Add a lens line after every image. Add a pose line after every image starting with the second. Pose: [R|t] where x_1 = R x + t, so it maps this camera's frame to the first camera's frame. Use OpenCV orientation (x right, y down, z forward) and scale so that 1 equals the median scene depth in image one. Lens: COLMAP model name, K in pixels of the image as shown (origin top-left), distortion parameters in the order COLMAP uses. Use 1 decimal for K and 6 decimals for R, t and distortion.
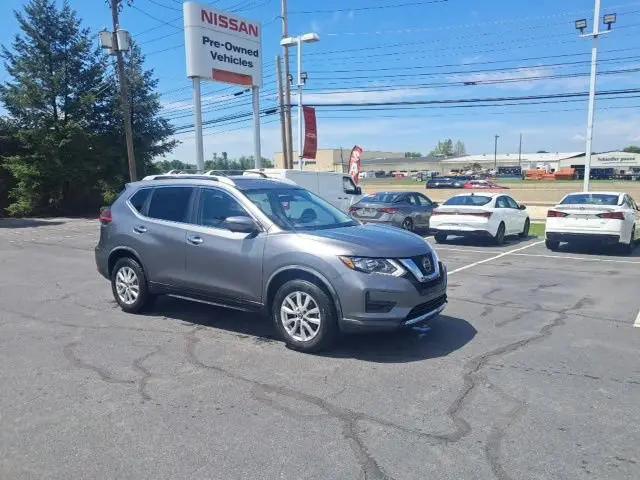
lens RADIAL K [[523.5, 0, 320.0], [0, 523.5, 240.0], [0, 0, 1]] dist [-0.010647, -0.016006]
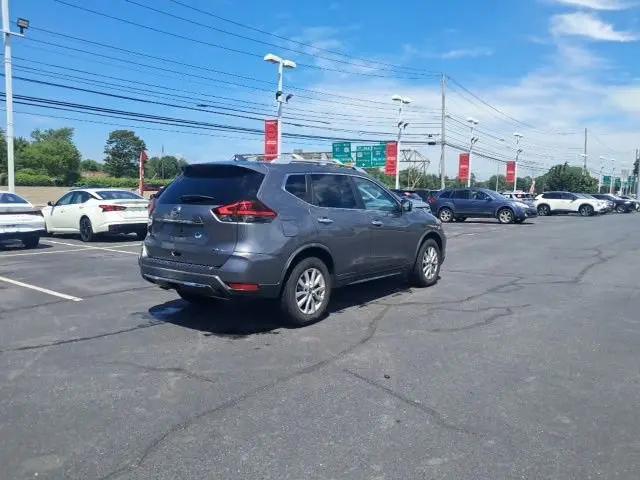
lens RADIAL K [[507.6, 0, 334.2], [0, 507.6, 237.8], [0, 0, 1]] dist [0.084897, -0.124901]
pose [[0.017533, -0.084711, 0.996251, -0.633664], [0.095398, 0.992000, 0.082671, -0.032446], [-0.995285, 0.093591, 0.025474, 0.508824]]
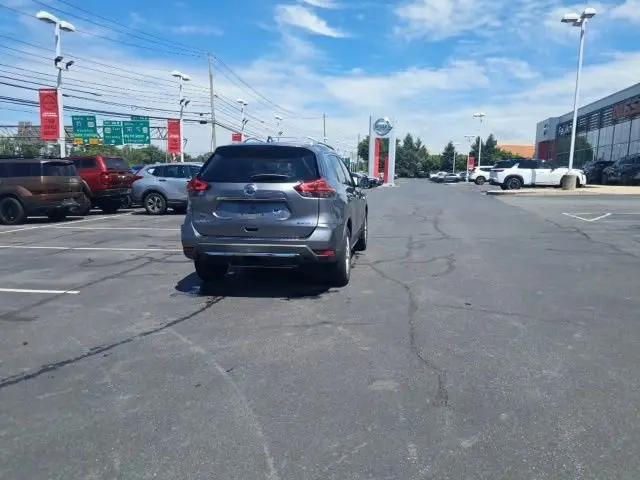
lens RADIAL K [[507.1, 0, 334.3], [0, 507.1, 240.3], [0, 0, 1]] dist [0.020860, 0.002528]
pose [[-0.466393, -0.112570, 0.877385, -0.642182], [0.096012, 0.979568, 0.176717, -0.060062], [-0.879351, 0.166659, -0.446056, 0.786251]]
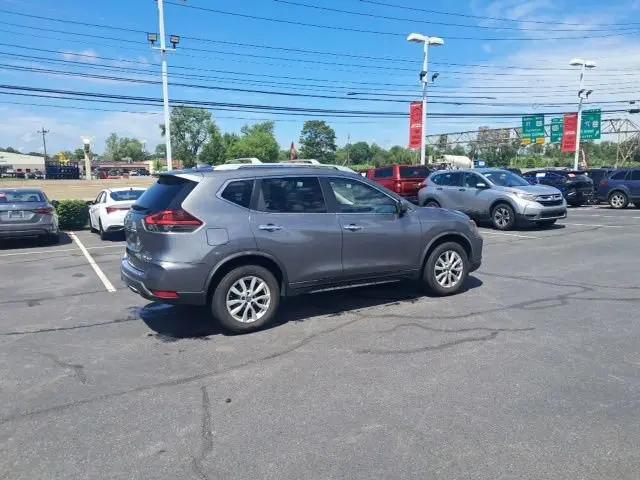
lens RADIAL K [[514.4, 0, 320.0], [0, 514.4, 240.0], [0, 0, 1]] dist [0.049317, -0.081425]
pose [[0.408463, -0.118618, 0.905035, -0.567068], [0.116015, 0.990225, 0.077422, -0.029556], [-0.905372, 0.073374, 0.418232, 0.302495]]
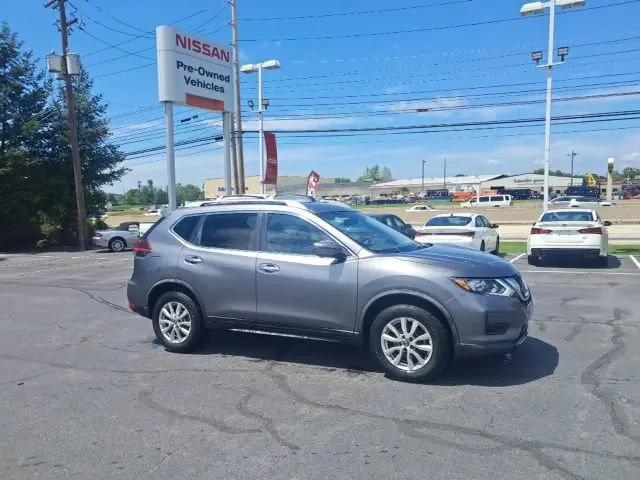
lens RADIAL K [[521.4, 0, 333.8], [0, 521.4, 228.7], [0, 0, 1]] dist [0.006092, -0.045040]
pose [[0.987403, -0.030311, 0.155292, -0.126460], [0.041118, 0.996915, -0.066858, -0.001721], [-0.152787, 0.072401, 0.985604, 0.029406]]
